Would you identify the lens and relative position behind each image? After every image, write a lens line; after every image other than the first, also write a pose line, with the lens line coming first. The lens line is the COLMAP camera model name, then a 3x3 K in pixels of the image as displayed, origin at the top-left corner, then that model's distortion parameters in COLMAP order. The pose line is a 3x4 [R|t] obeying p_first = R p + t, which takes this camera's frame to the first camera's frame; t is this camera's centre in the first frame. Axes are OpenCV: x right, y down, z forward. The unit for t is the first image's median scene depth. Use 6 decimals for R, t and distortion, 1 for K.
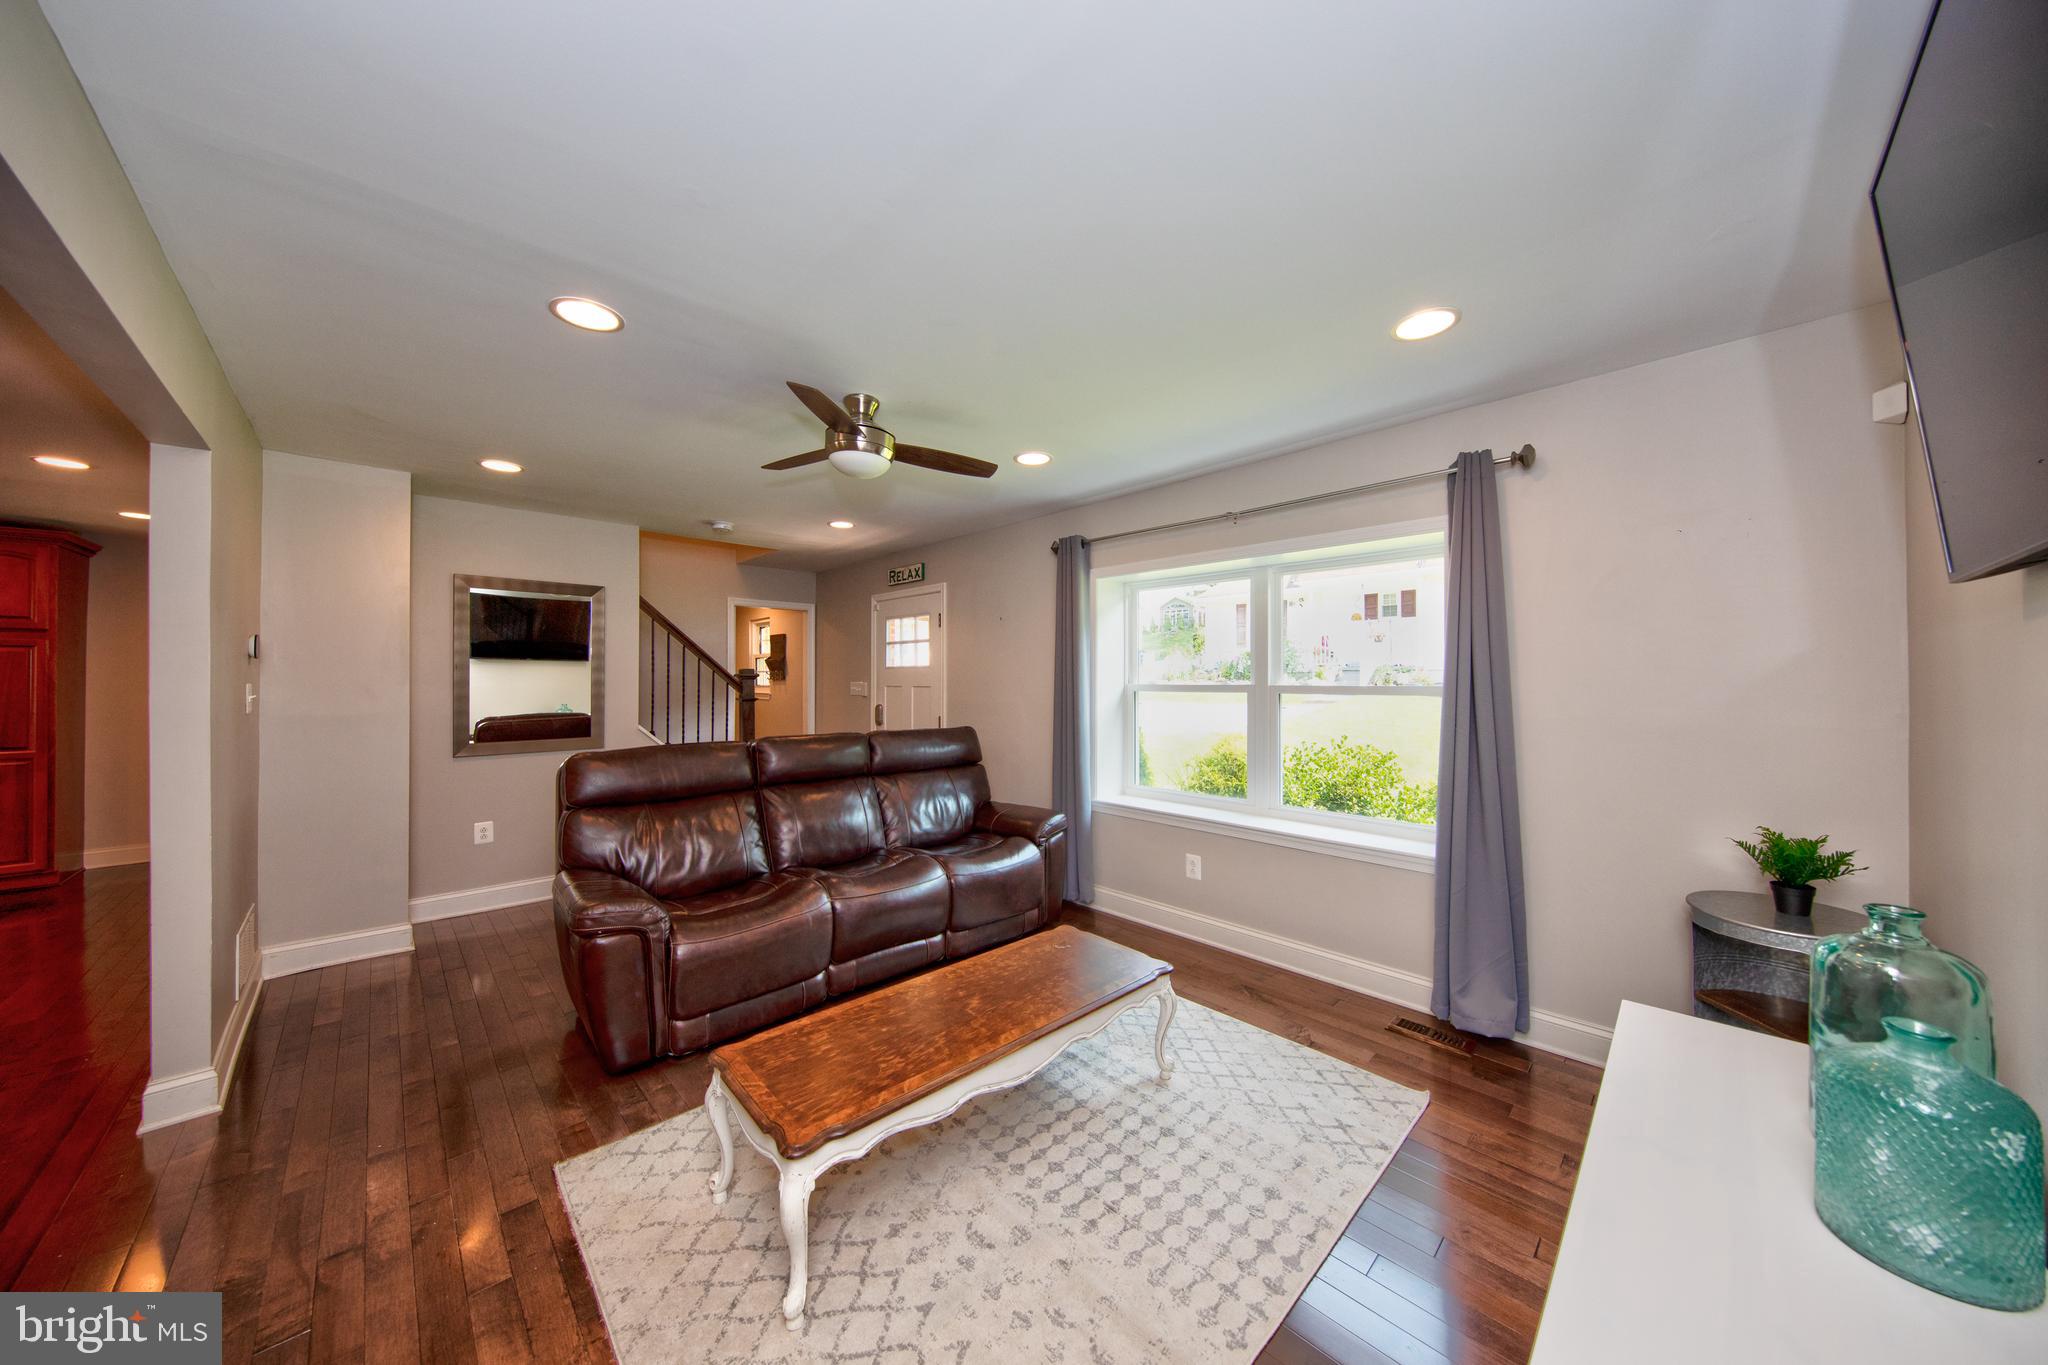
lens RADIAL K [[667.1, 0, 1021.4], [0, 667.1, 674.2], [0, 0, 1]] dist [0.001756, 0.000131]
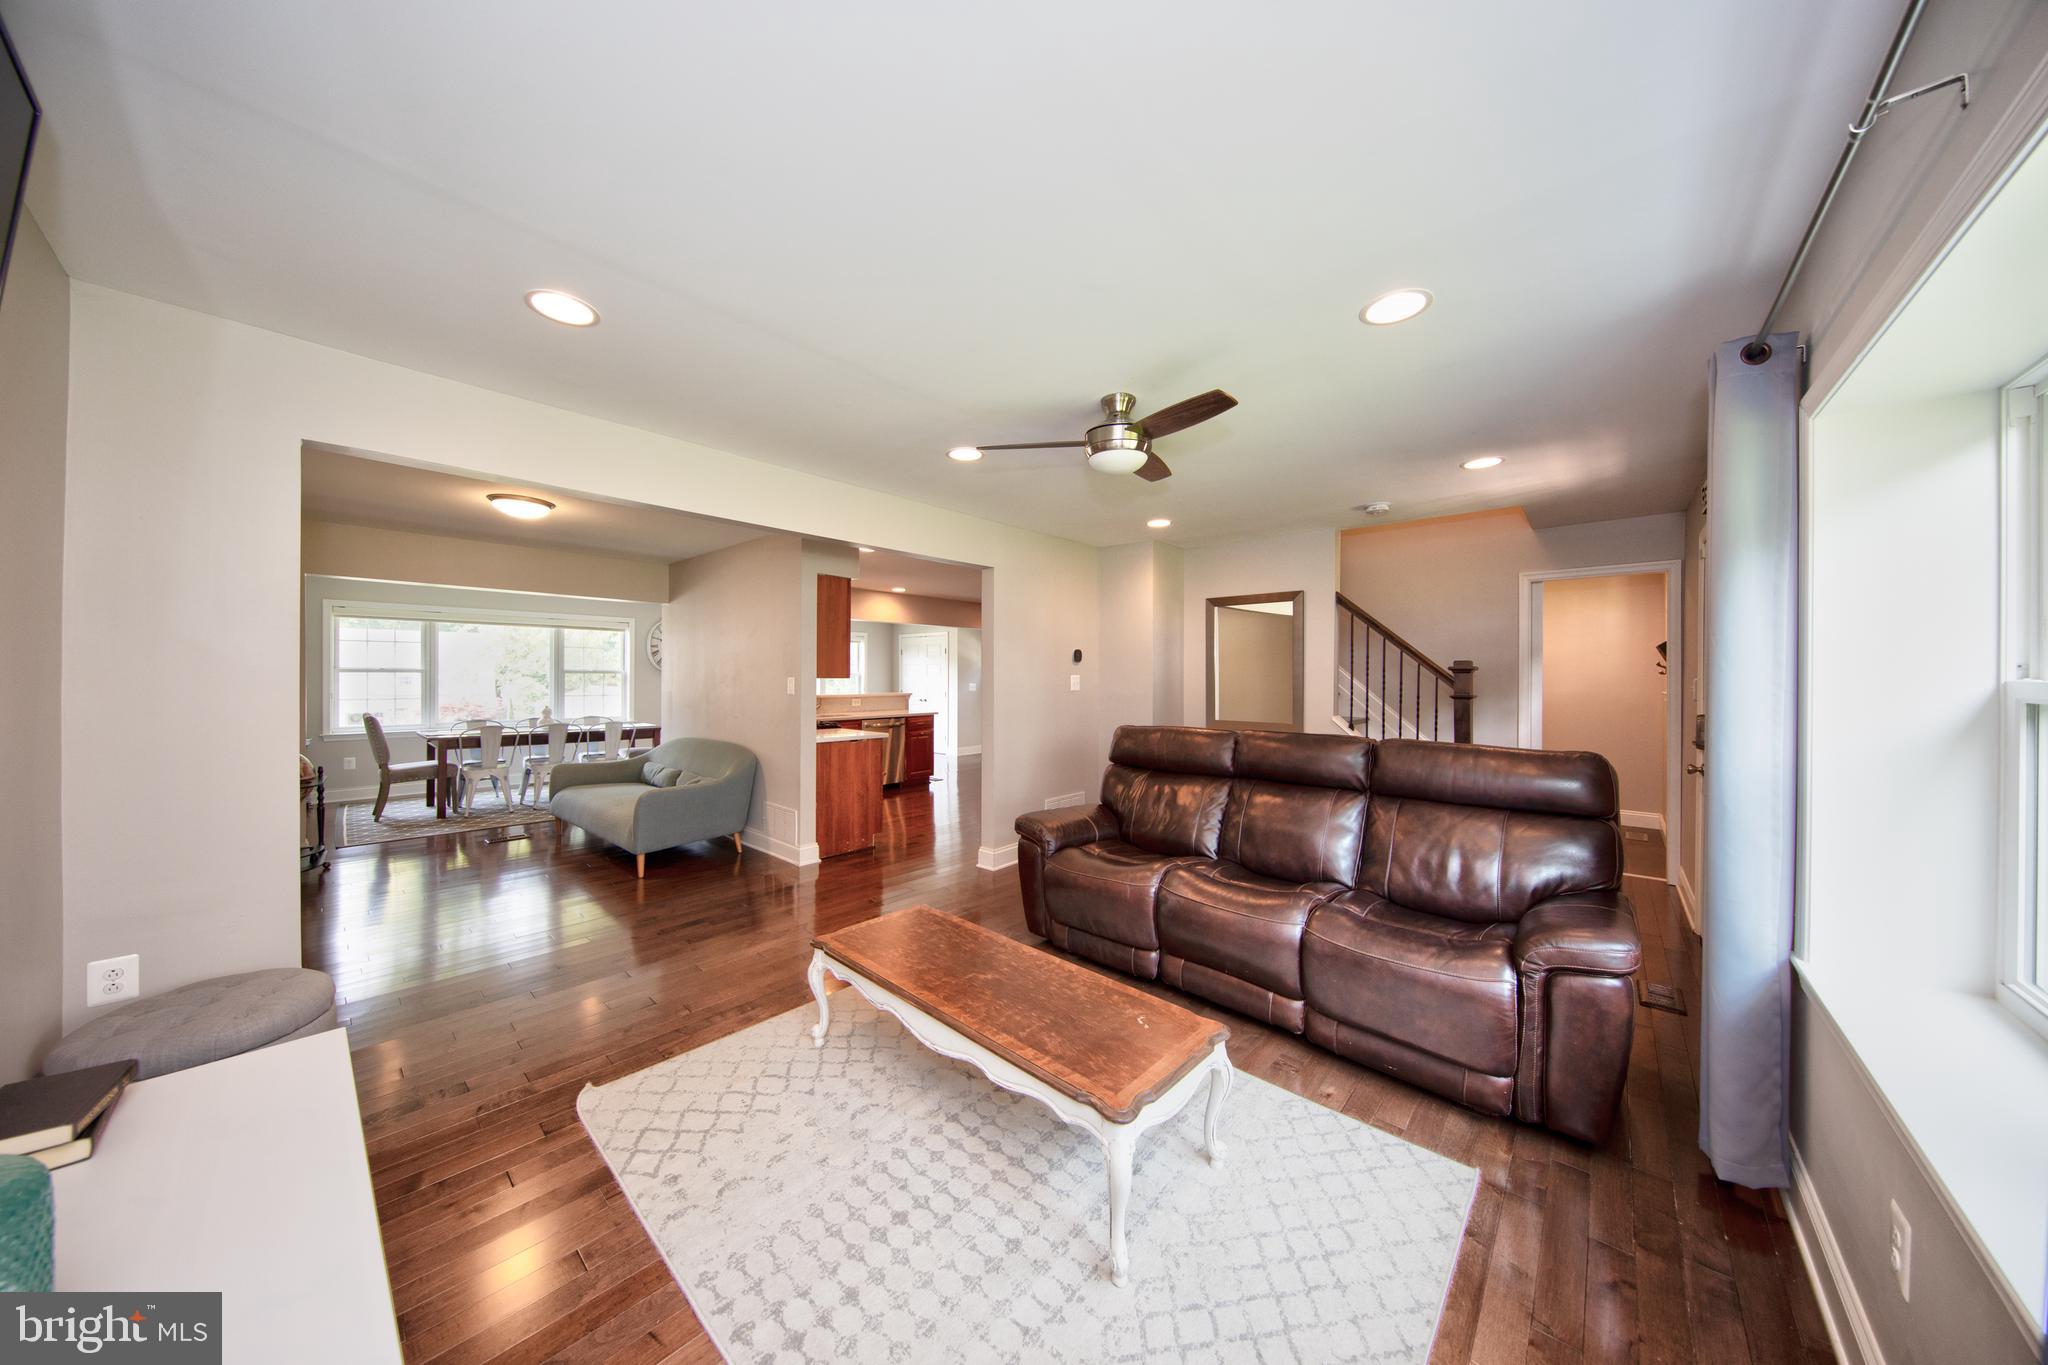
lens RADIAL K [[654.4, 0, 1009.6], [0, 654.4, 679.4], [0, 0, 1]] dist [0.001464, 0.000087]
pose [[0.057045, 0.005517, -0.998356, 0.547032], [0.005645, 0.999967, 0.005848, 0.011377], [0.998356, -0.005970, 0.057012, 0.561848]]
